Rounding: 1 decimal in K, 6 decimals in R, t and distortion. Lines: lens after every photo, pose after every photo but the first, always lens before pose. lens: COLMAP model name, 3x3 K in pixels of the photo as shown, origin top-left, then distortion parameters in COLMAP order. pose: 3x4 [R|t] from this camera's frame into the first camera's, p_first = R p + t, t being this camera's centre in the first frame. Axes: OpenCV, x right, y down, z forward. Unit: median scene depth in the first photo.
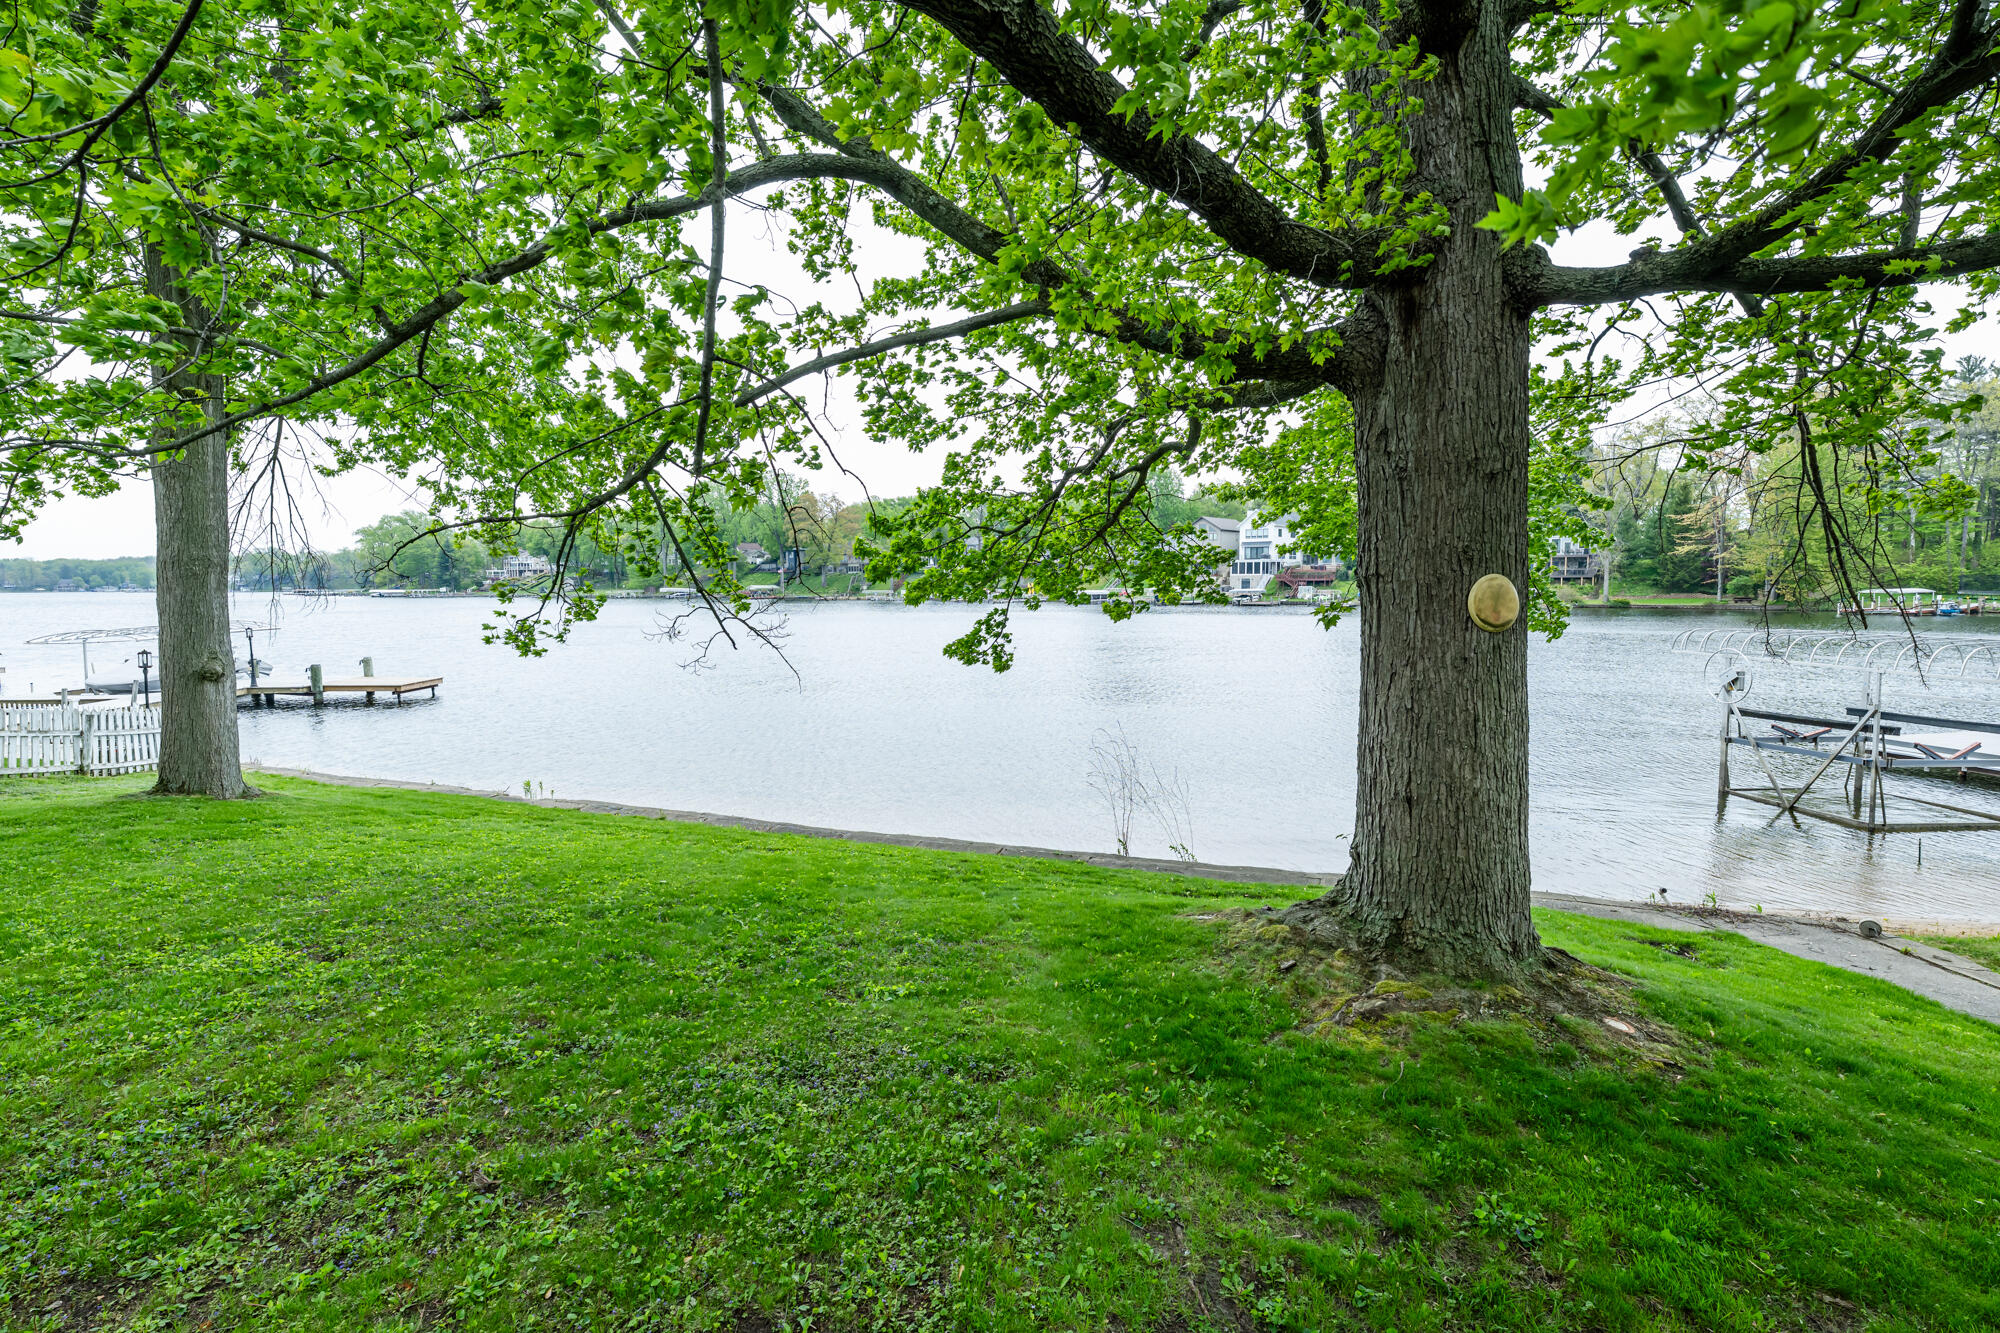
lens RADIAL K [[921.0, 0, 1012.9], [0, 921.0, 671.6], [0, 0, 1]] dist [0.001912, -0.000178]
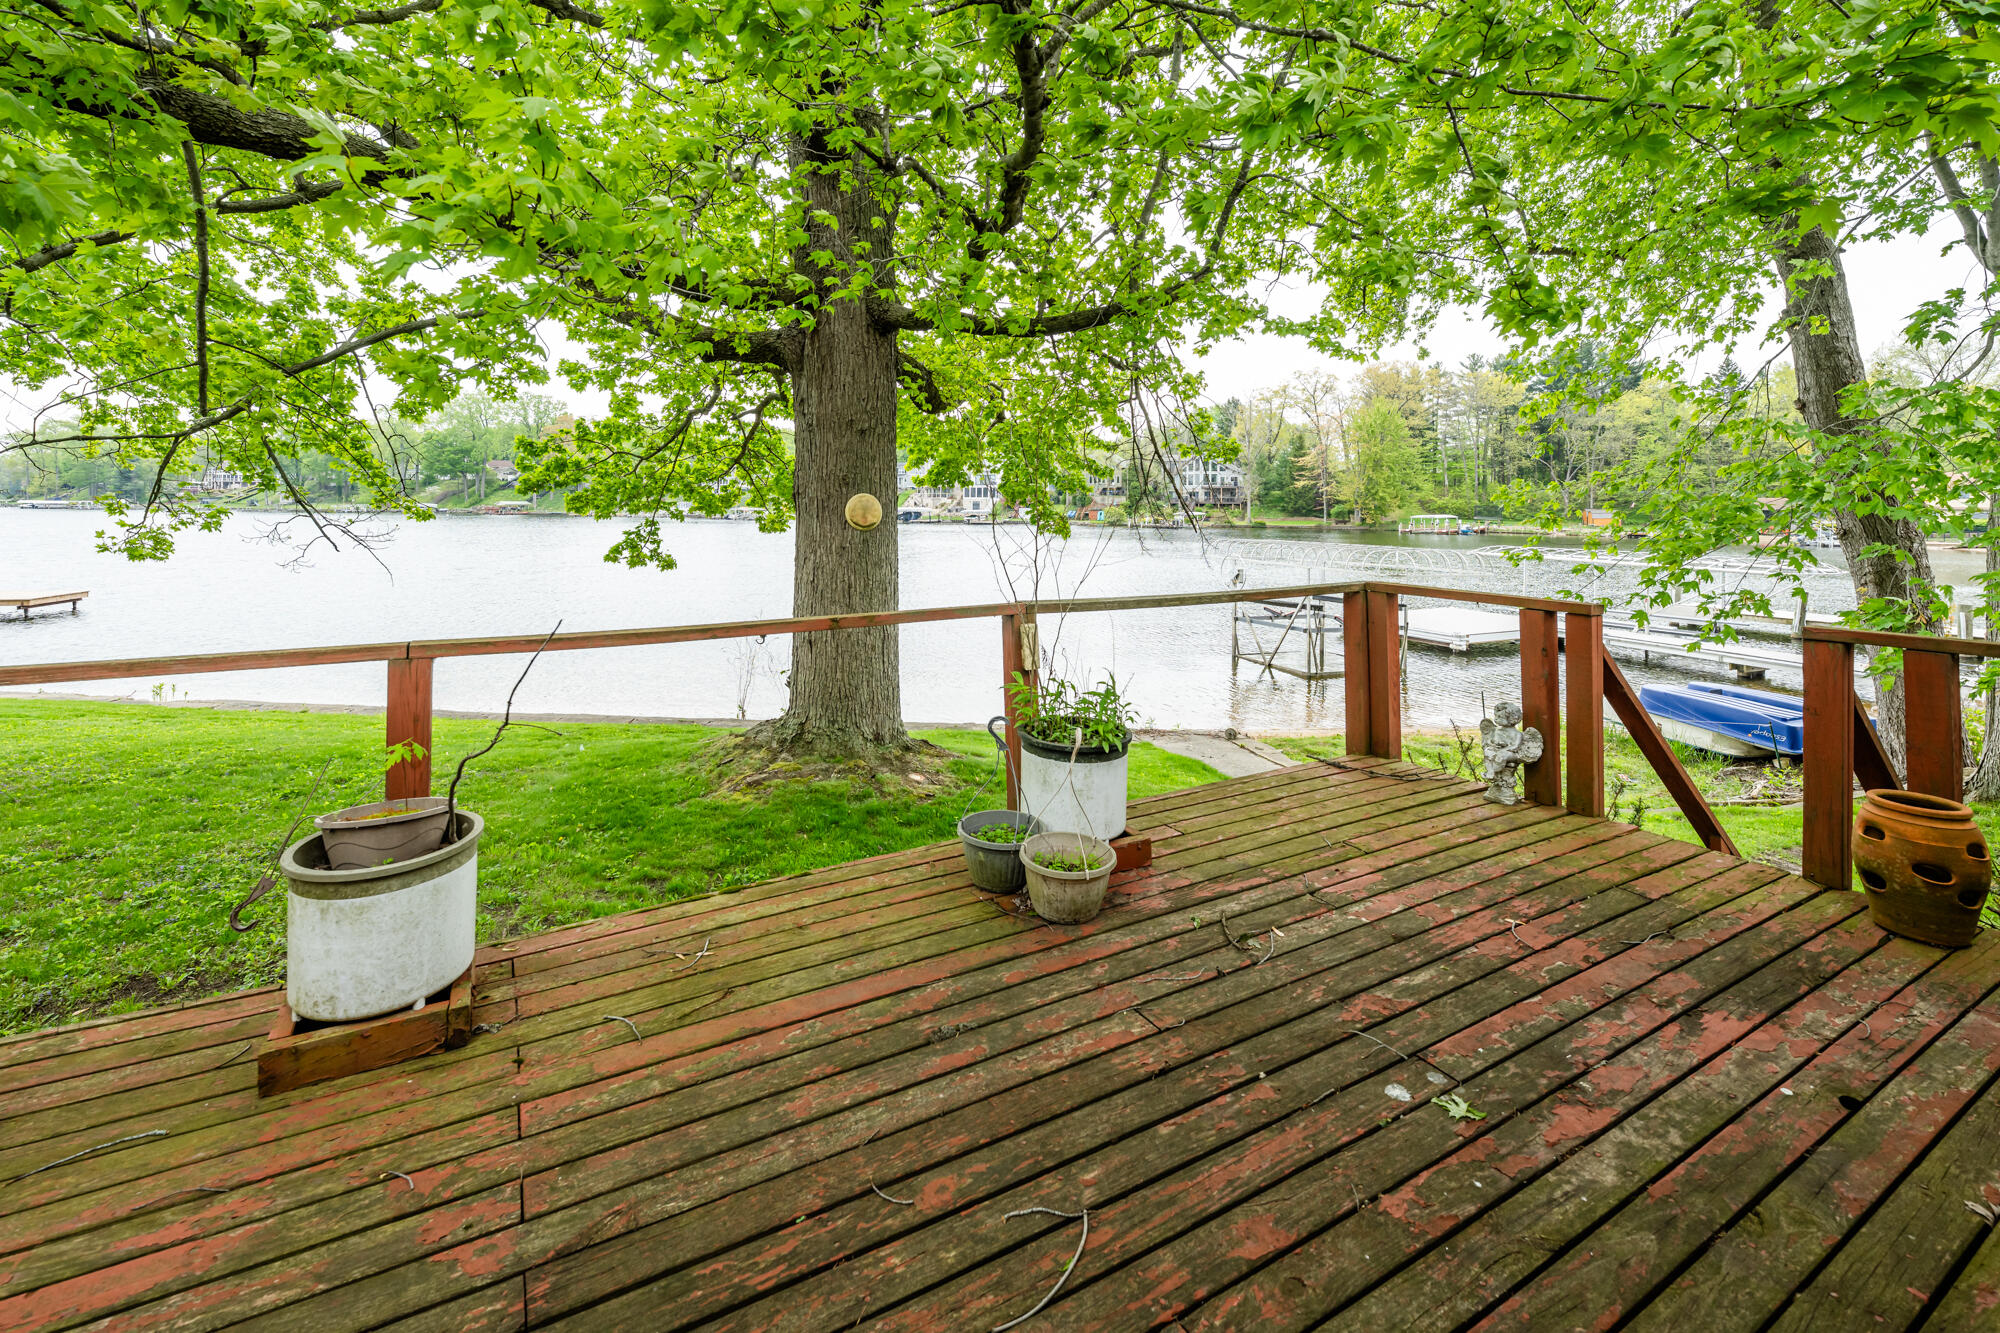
lens RADIAL K [[813.9, 0, 1006.5], [0, 813.9, 512.4], [0, 0, 1]] dist [-0.007670, 0.001195]
pose [[0.962426, 0.009369, 0.271383, 0.079635], [0.013944, 0.996381, -0.083850, 0.009510], [-0.271186, 0.084484, 0.958812, -0.078467]]
